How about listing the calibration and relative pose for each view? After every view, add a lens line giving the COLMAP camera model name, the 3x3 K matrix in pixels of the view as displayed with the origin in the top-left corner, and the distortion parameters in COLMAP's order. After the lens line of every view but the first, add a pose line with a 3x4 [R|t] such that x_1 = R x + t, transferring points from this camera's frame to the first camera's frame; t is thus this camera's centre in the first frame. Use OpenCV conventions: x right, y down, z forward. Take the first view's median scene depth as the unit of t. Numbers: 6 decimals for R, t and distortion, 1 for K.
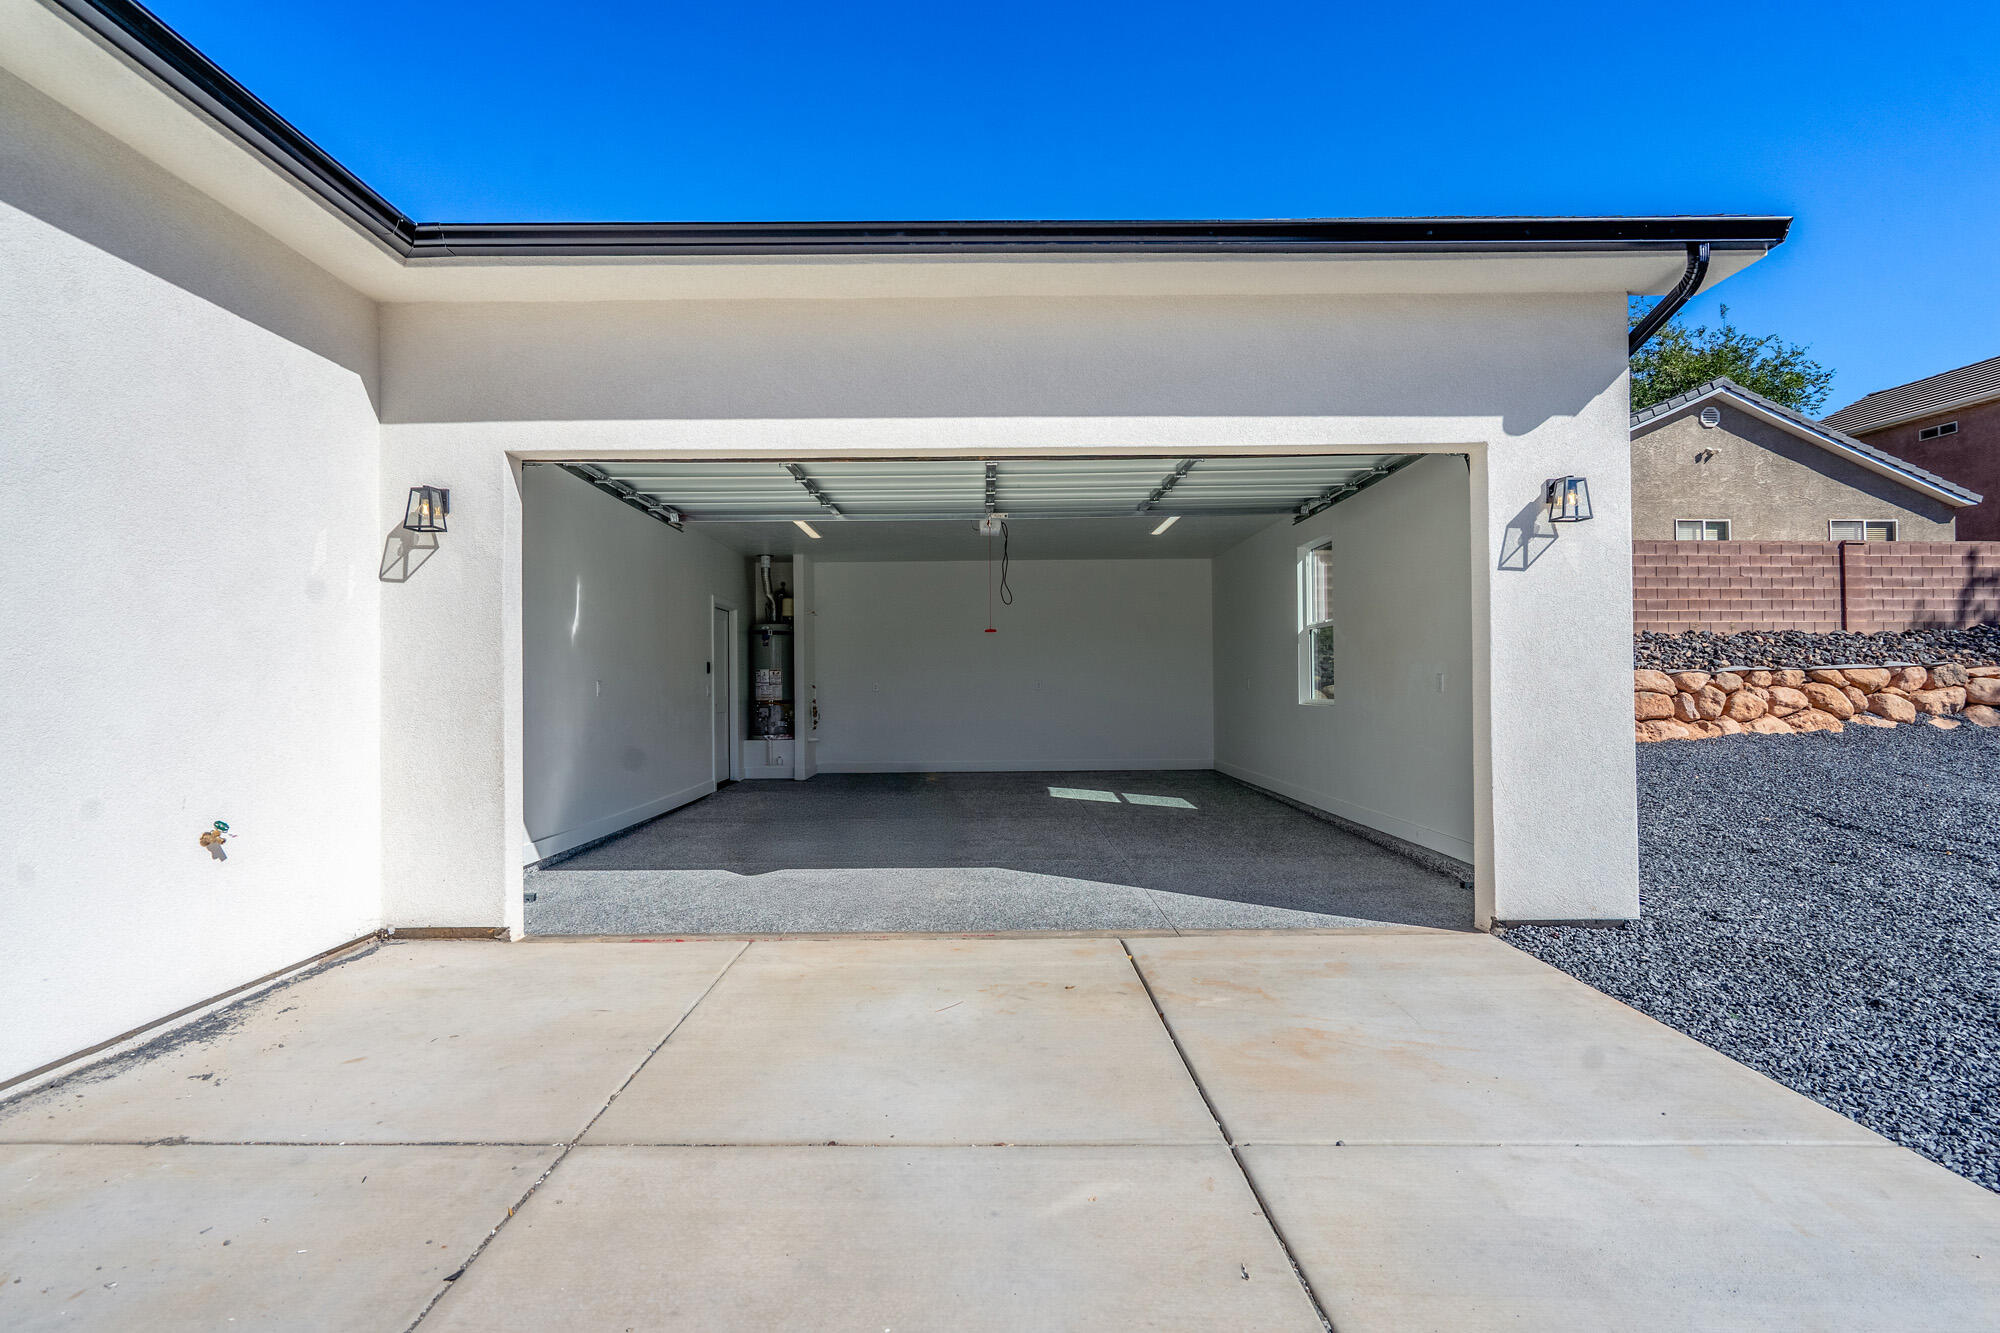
lens RADIAL K [[914.1, 0, 1007.6], [0, 914.1, 671.7], [0, 0, 1]] dist [-0.001095, -0.000185]
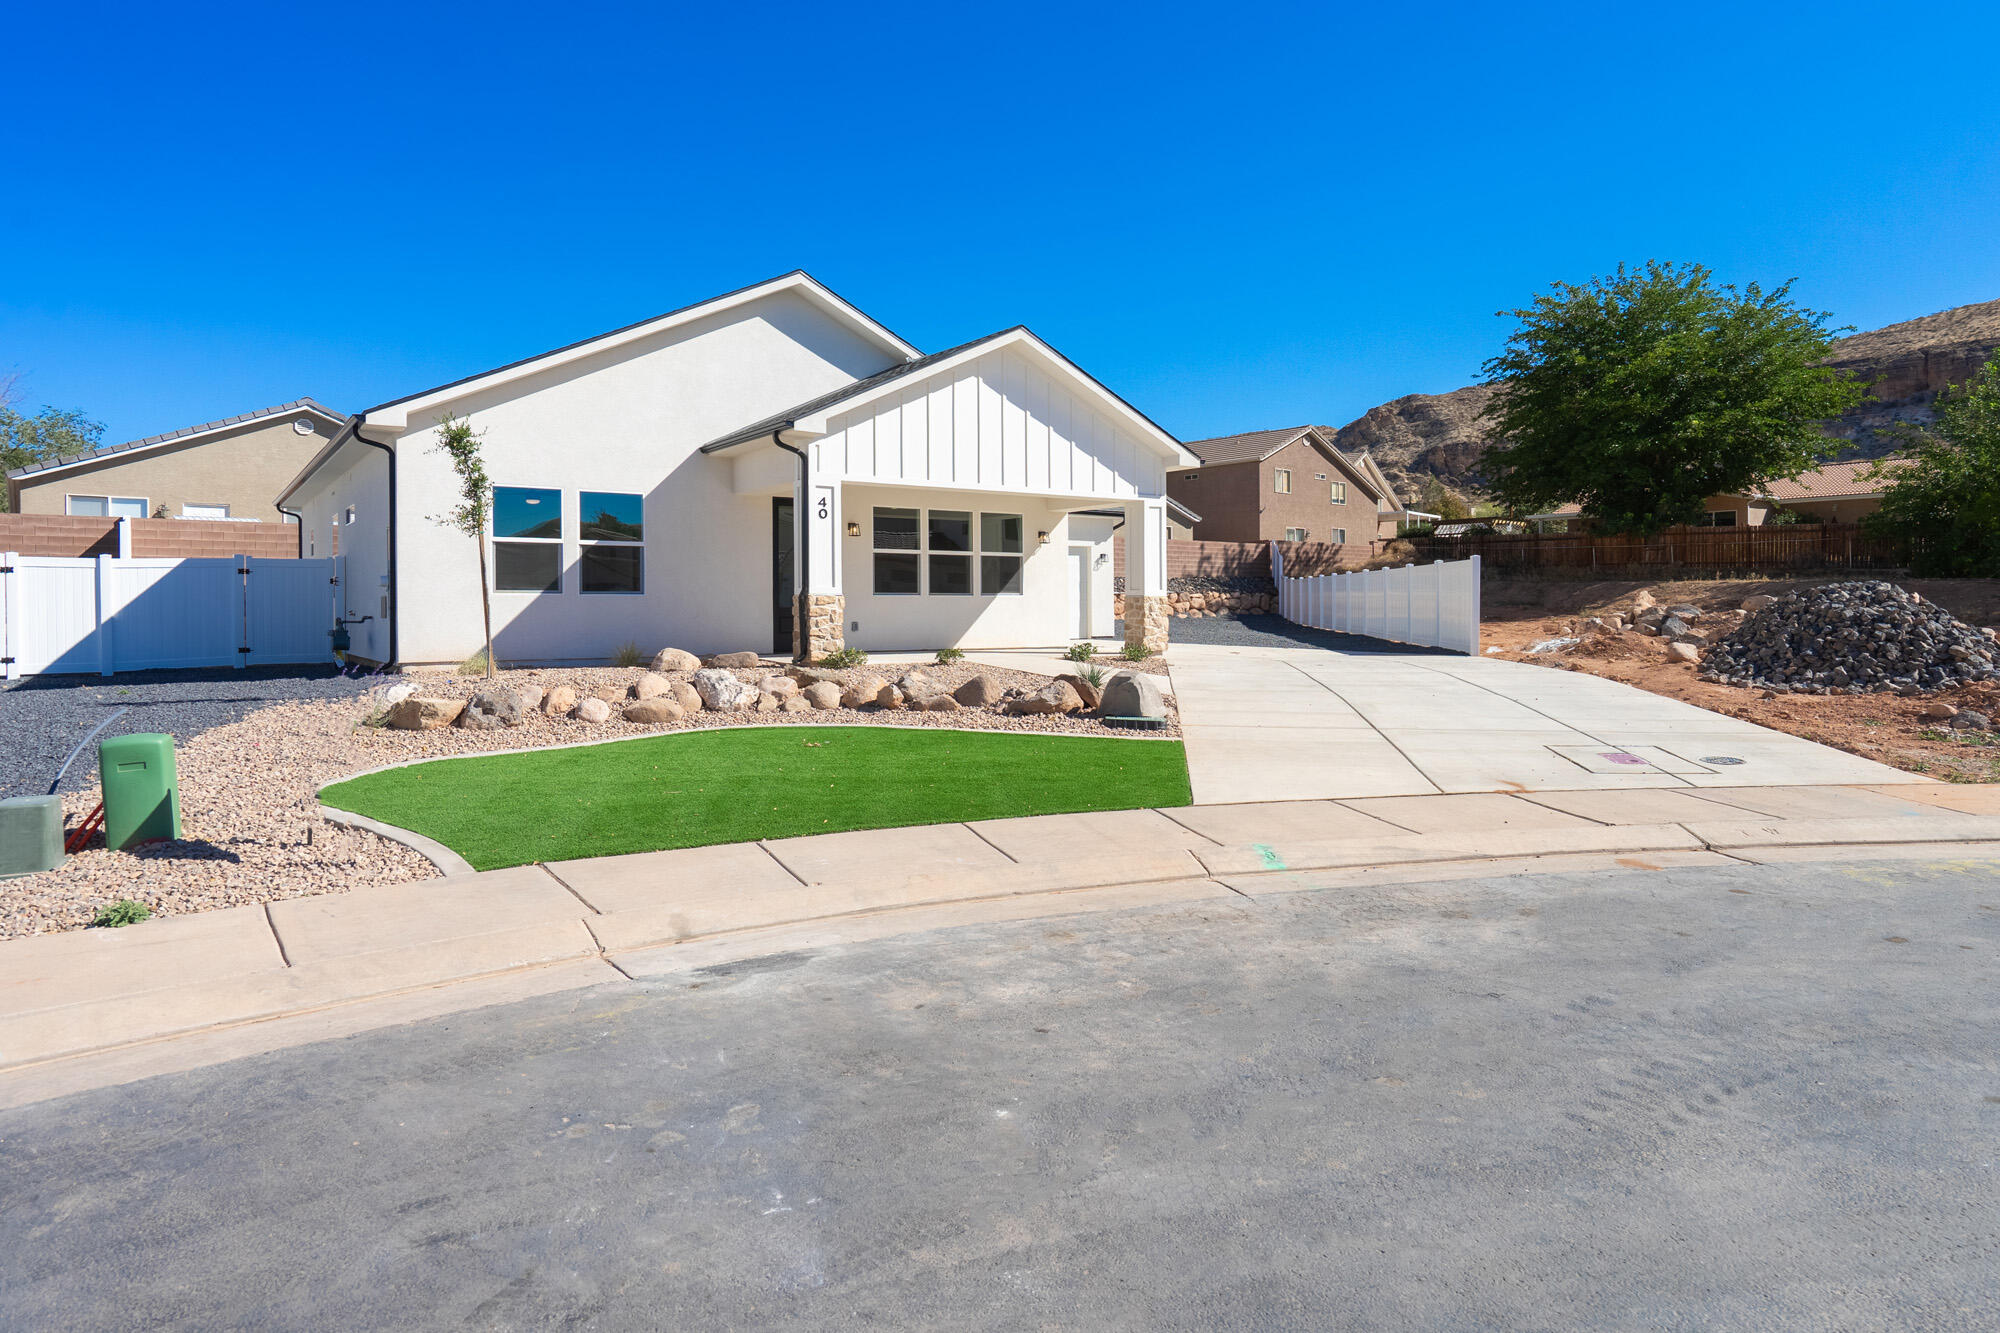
lens RADIAL K [[933.6, 0, 826.0], [0, 933.6, 597.1], [0, 0, 1]] dist [0.000391, 0.000095]
pose [[0.922204, 0.013892, 0.386453, -0.855964], [-0.015402, 0.999881, 0.000811, 0.017787], [-0.386396, -0.006700, 0.922309, -0.972715]]
